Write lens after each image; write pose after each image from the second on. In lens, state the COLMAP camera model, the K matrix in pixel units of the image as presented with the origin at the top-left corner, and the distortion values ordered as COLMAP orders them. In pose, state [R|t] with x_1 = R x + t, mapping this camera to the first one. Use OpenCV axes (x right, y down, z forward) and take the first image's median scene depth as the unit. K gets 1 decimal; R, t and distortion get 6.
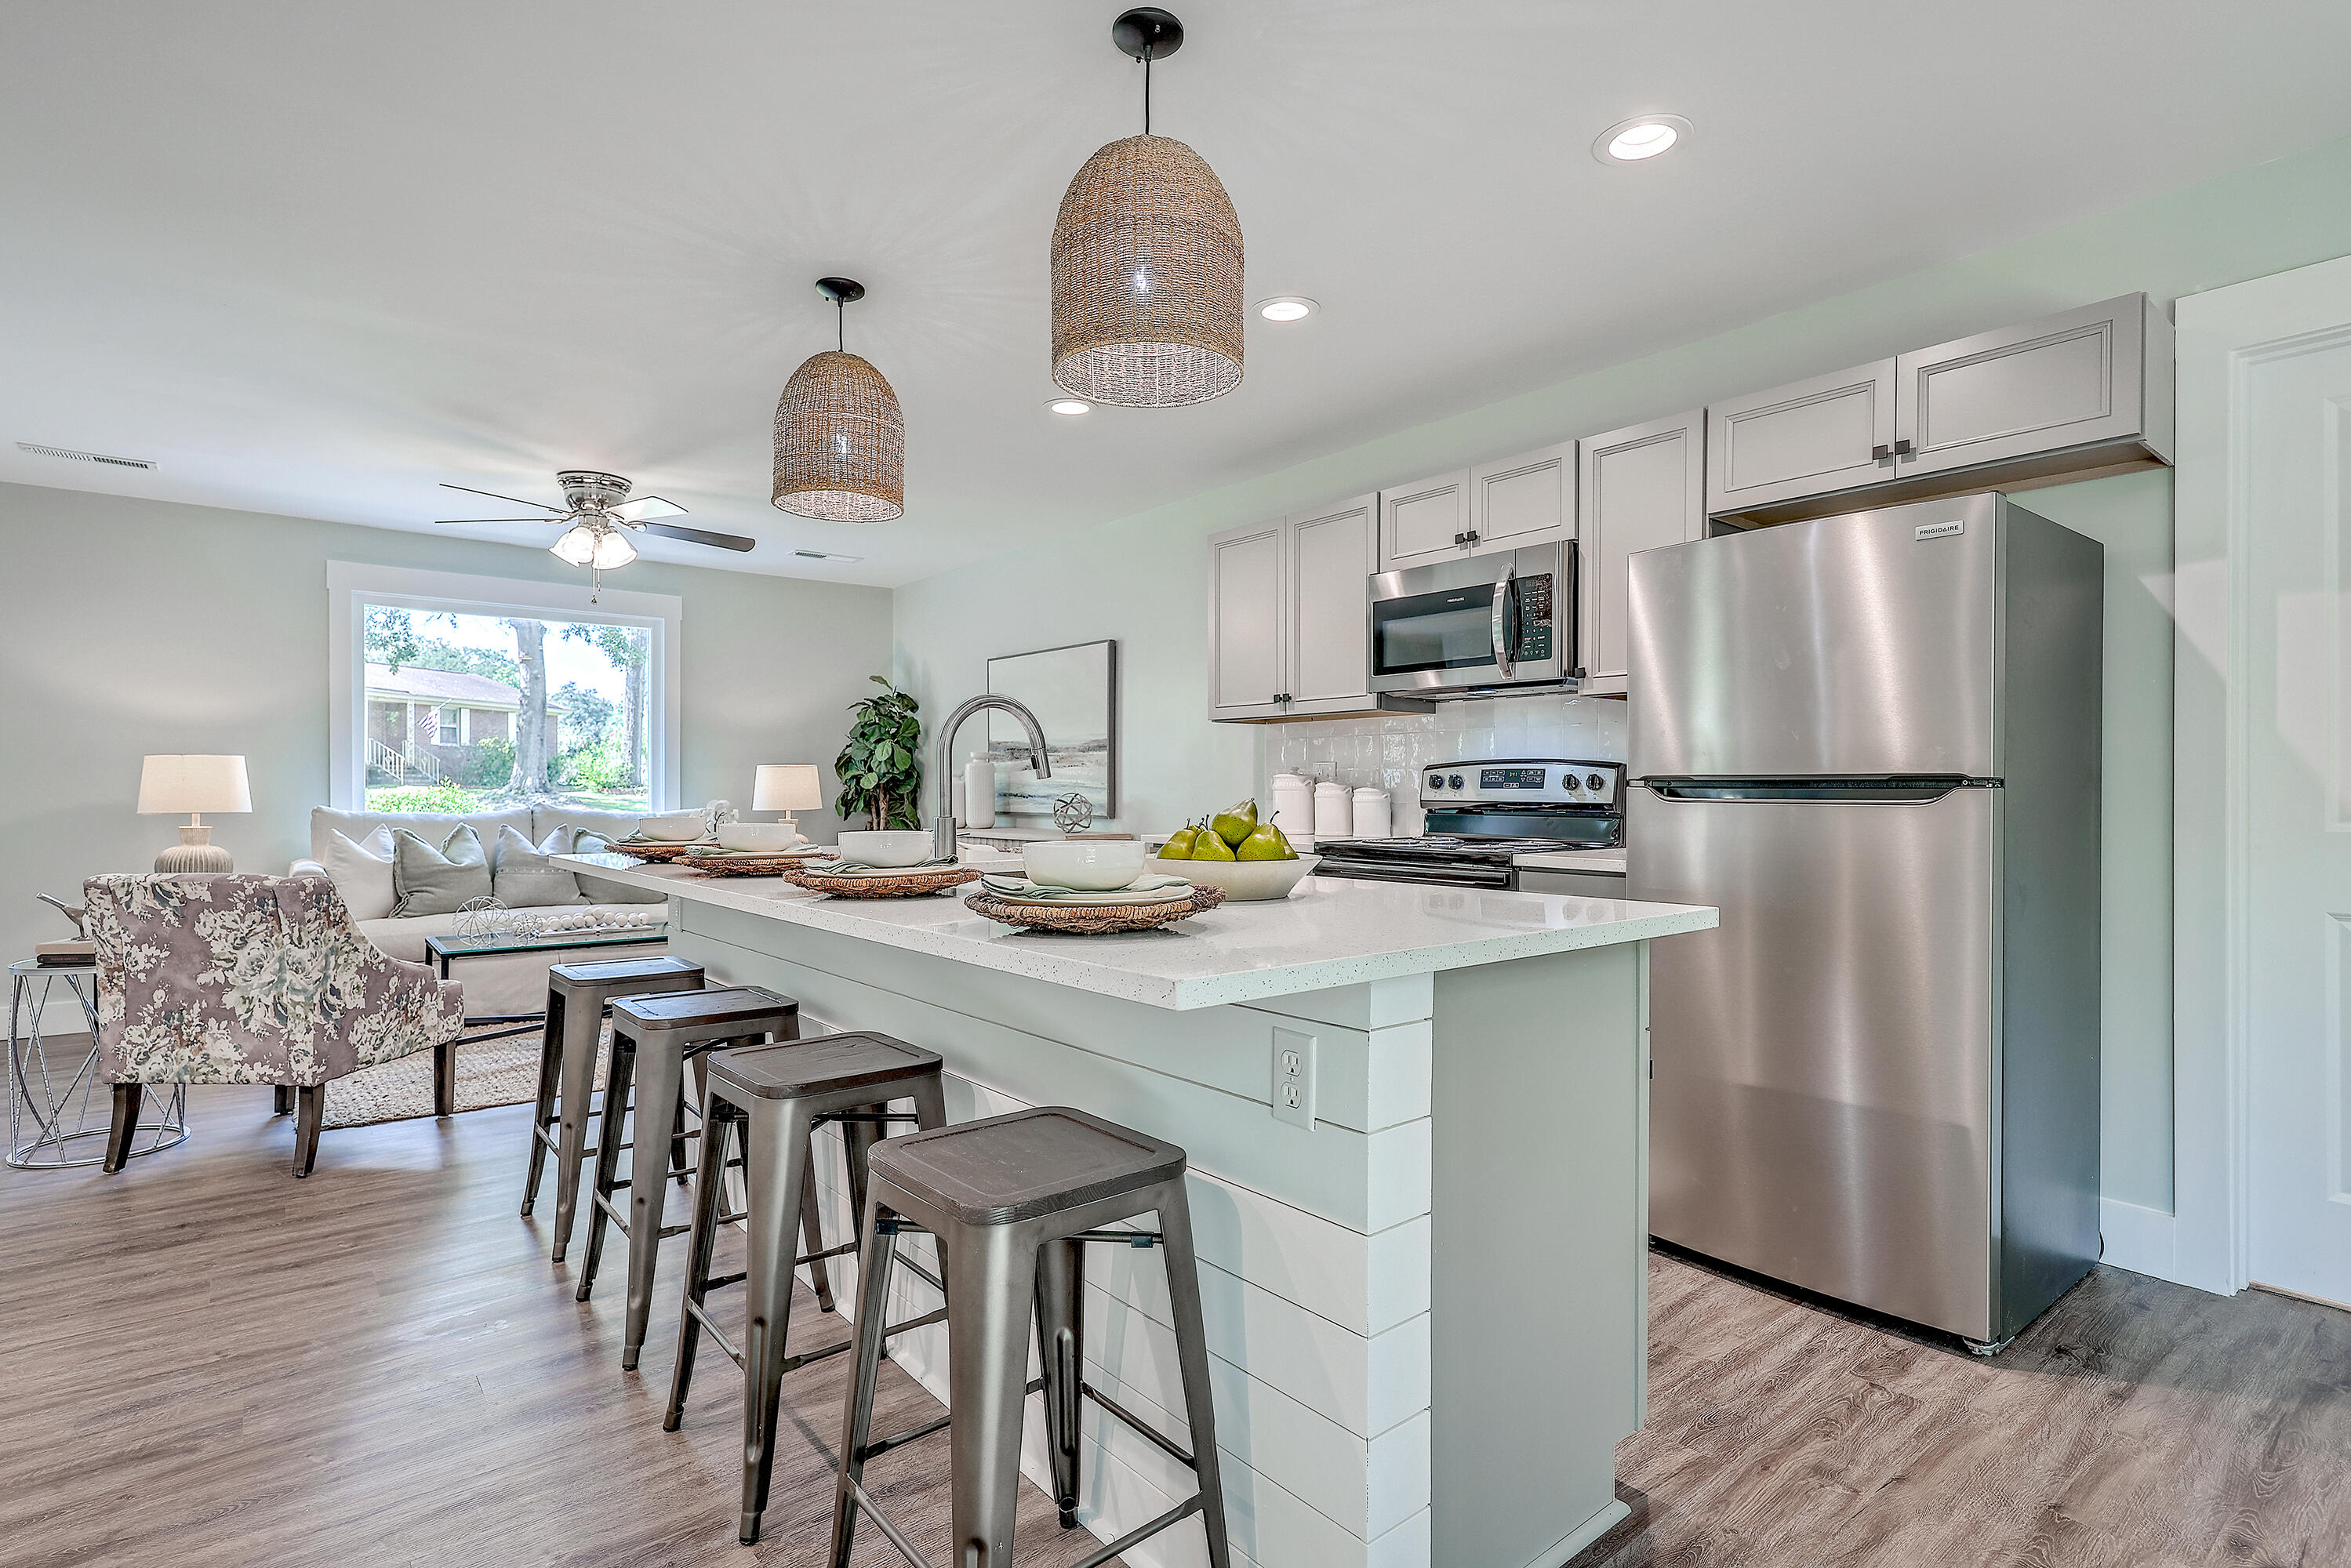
lens RADIAL K [[1148.9, 0, 1180.1], [0, 1148.9, 799.4], [0, 0, 1]] dist [0.000176, 0.000125]
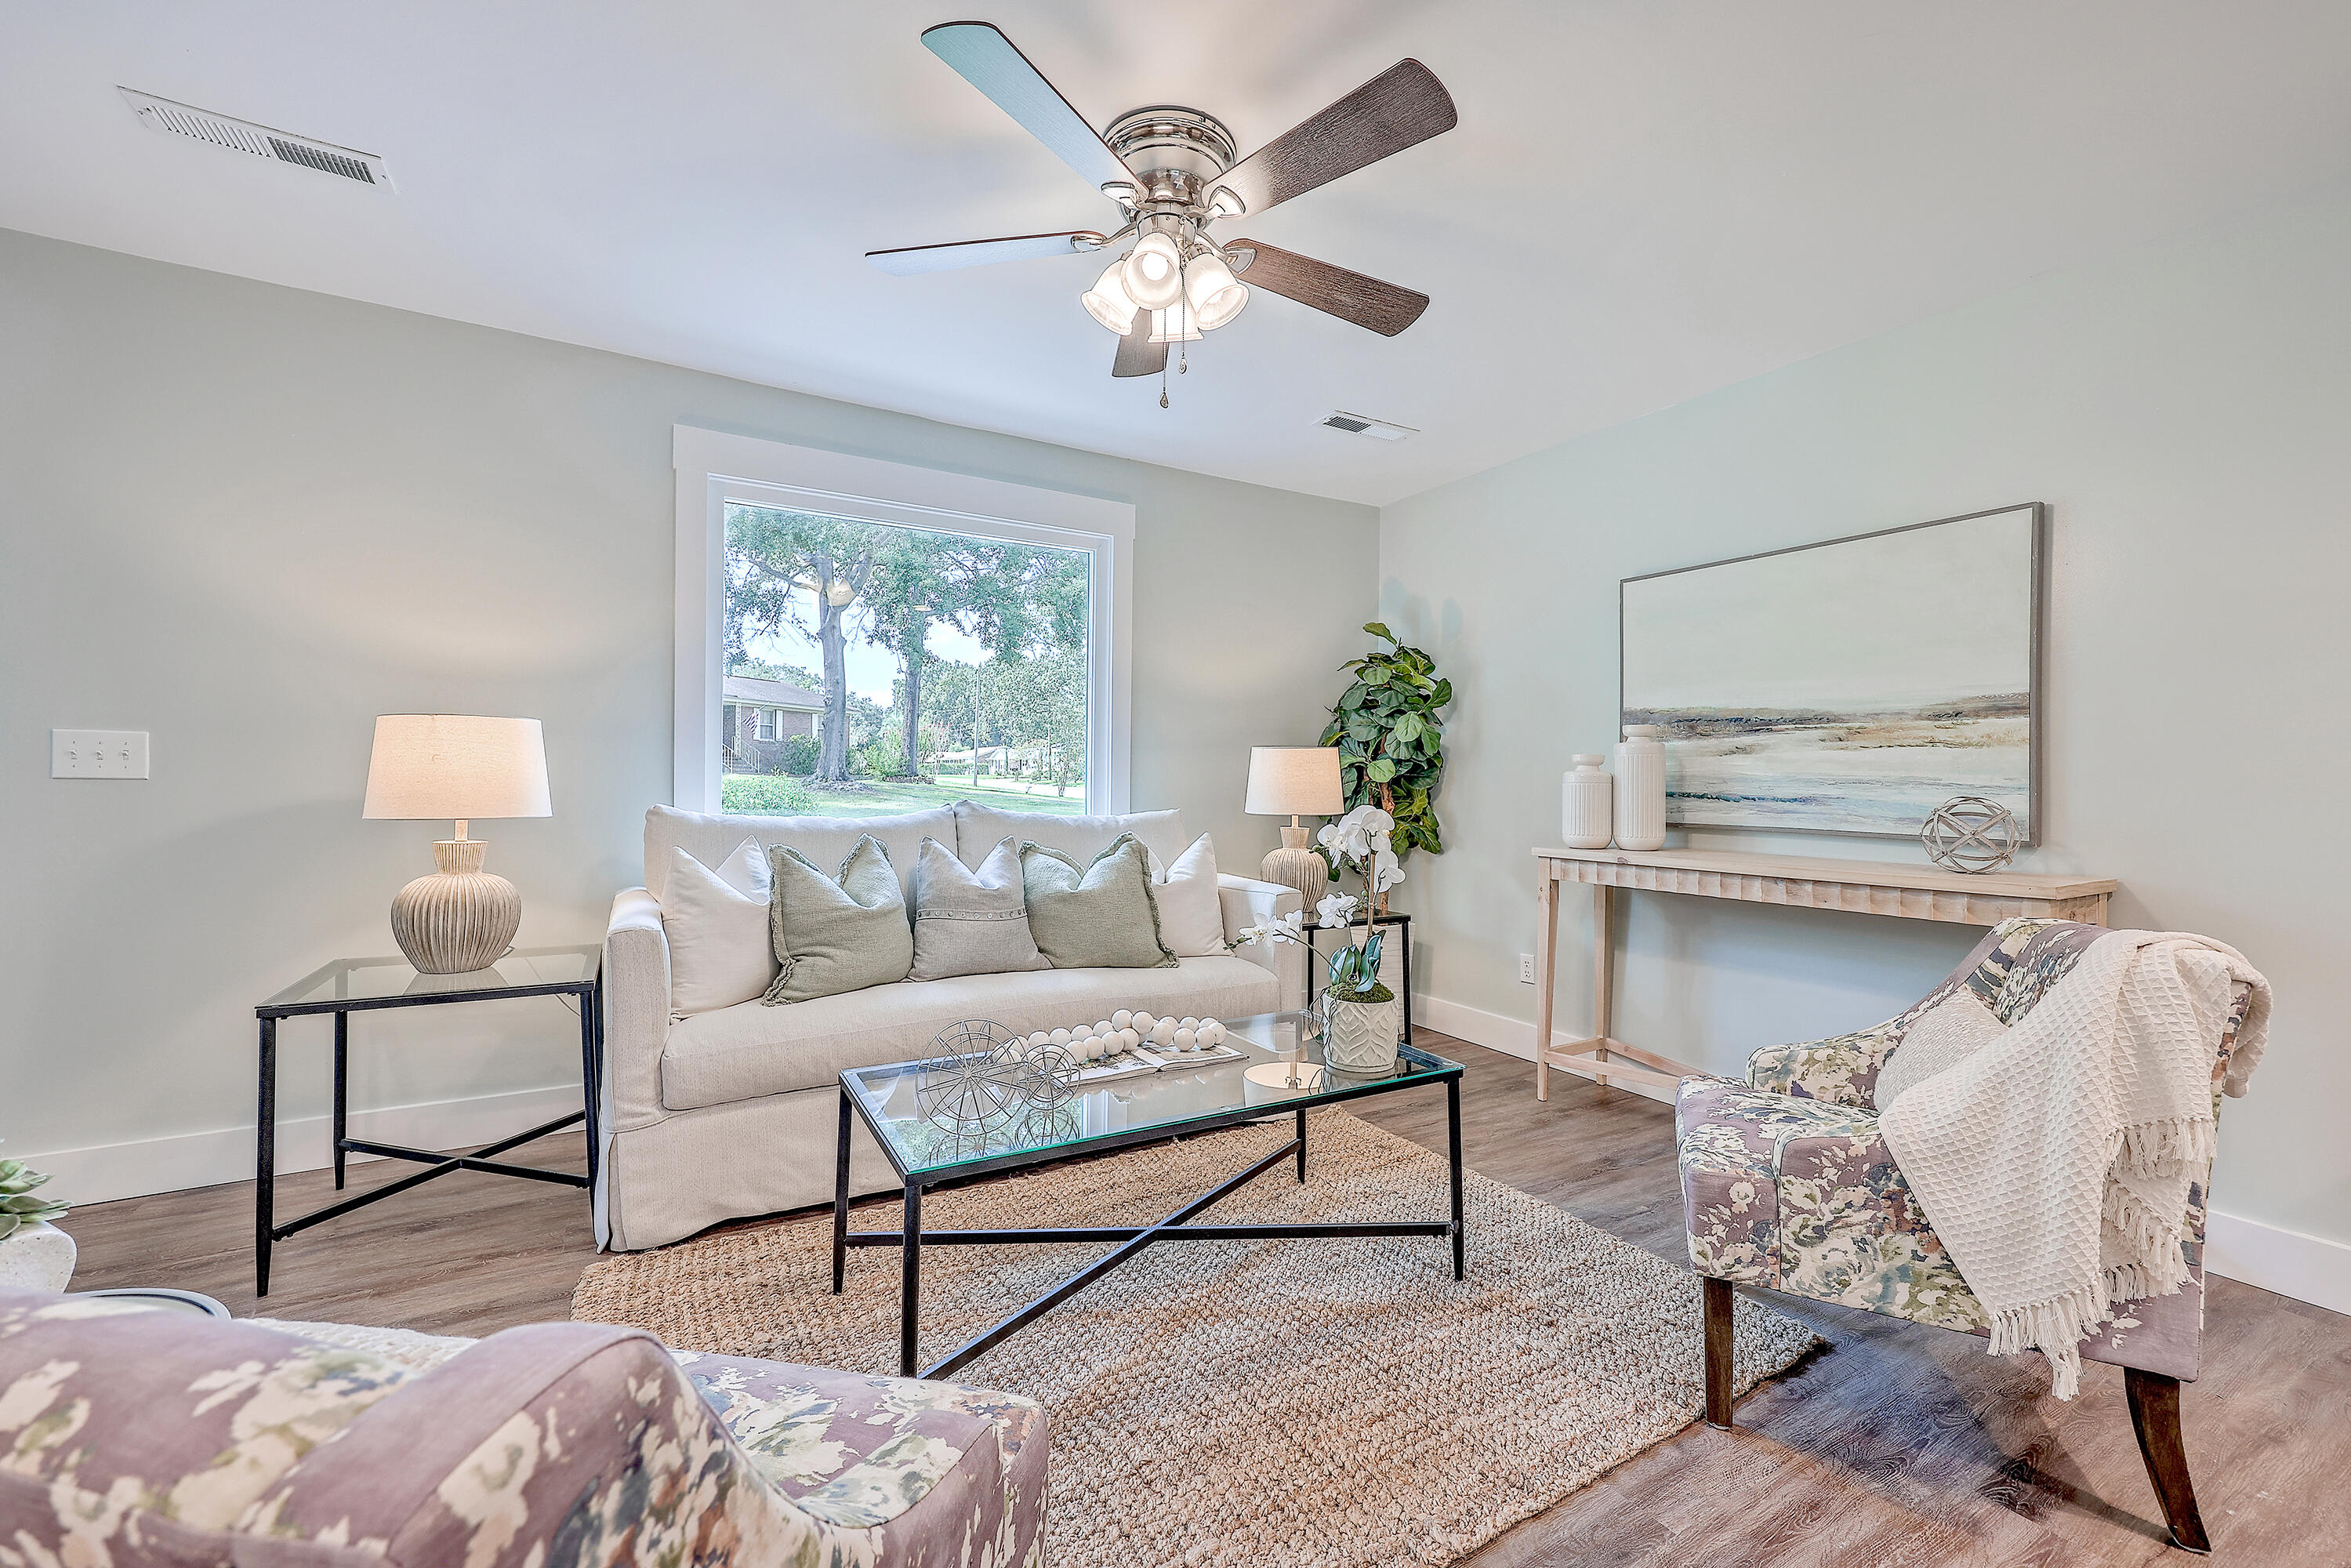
lens RADIAL K [[961.2, 0, 1190.4], [0, 961.2, 786.6], [0, 0, 1]] dist [-0.000057, 0.000532]
pose [[0.989238, 0.009547, -0.146007, -0.428021], [-0.009936, 0.999949, -0.001931, -0.006731], [0.145981, 0.003360, 0.989282, 0.582960]]
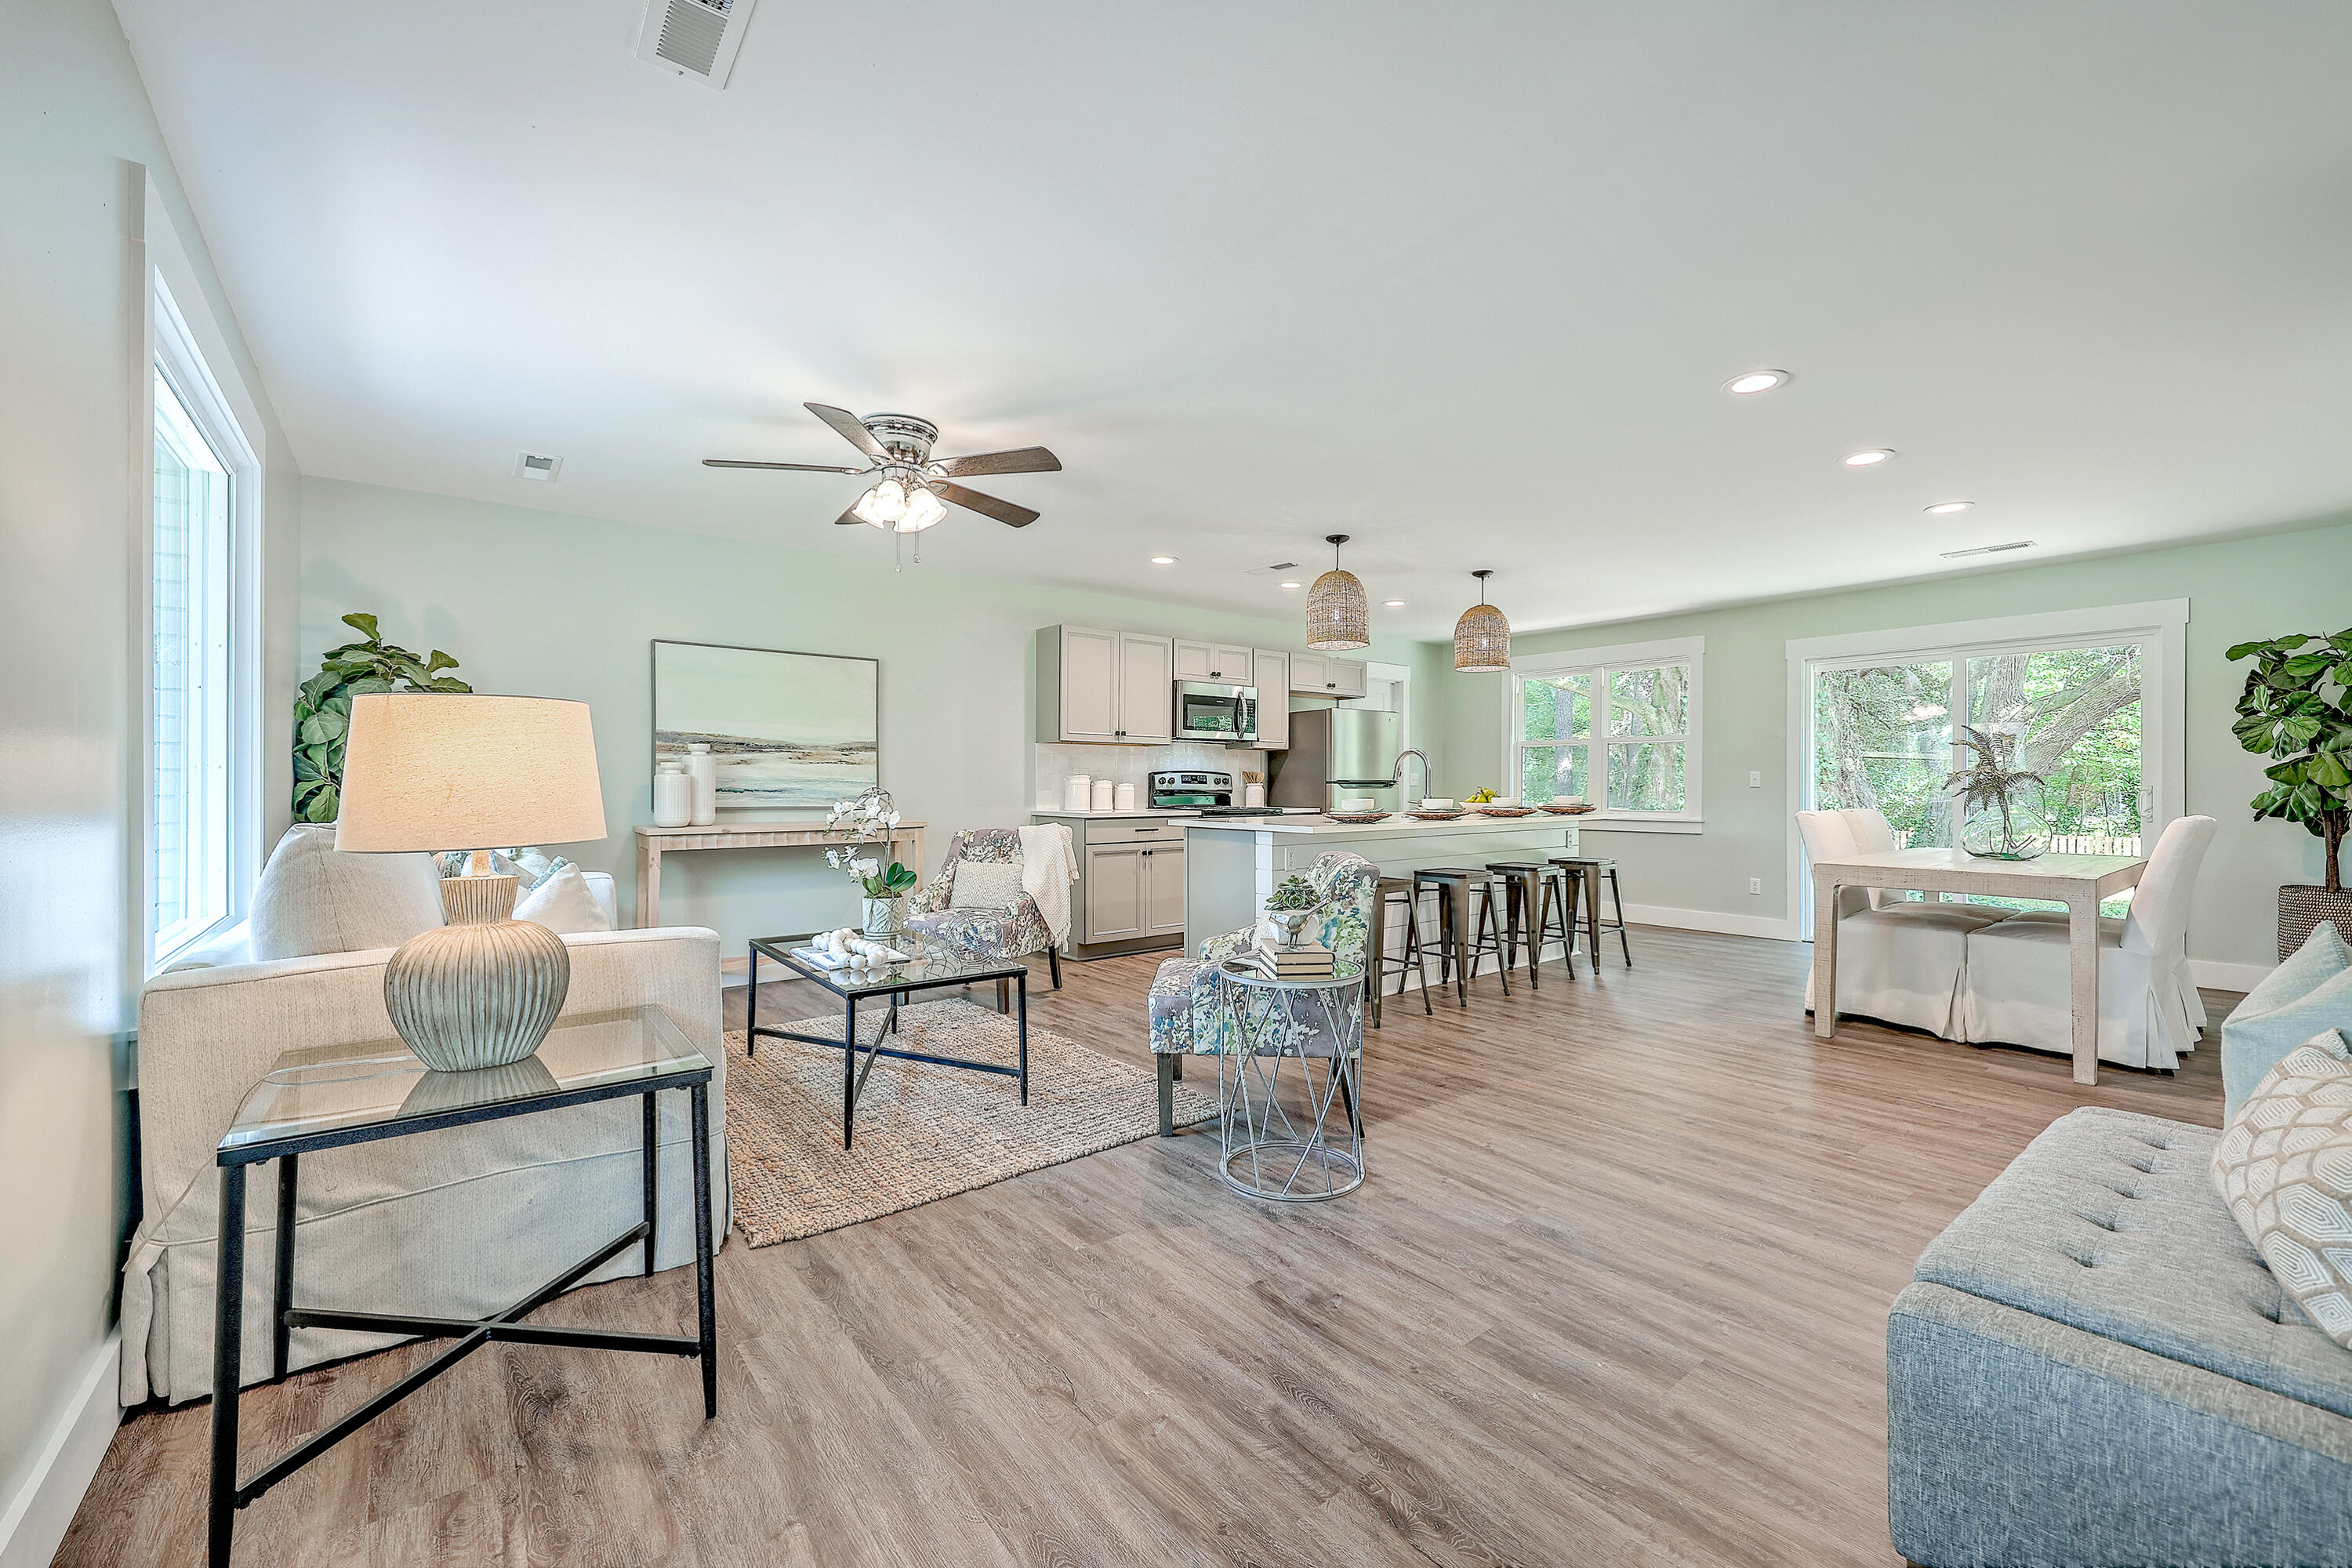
lens RADIAL K [[961.6, 0, 1167.6], [0, 961.6, 785.8], [0, 0, 1]] dist [-0.000057, 0.000532]
pose [[0.028486, 0.000414, 0.999594, -1.216306], [0.010898, 0.999940, -0.000724, -0.003590], [-0.999535, 0.010914, 0.028480, 0.760749]]
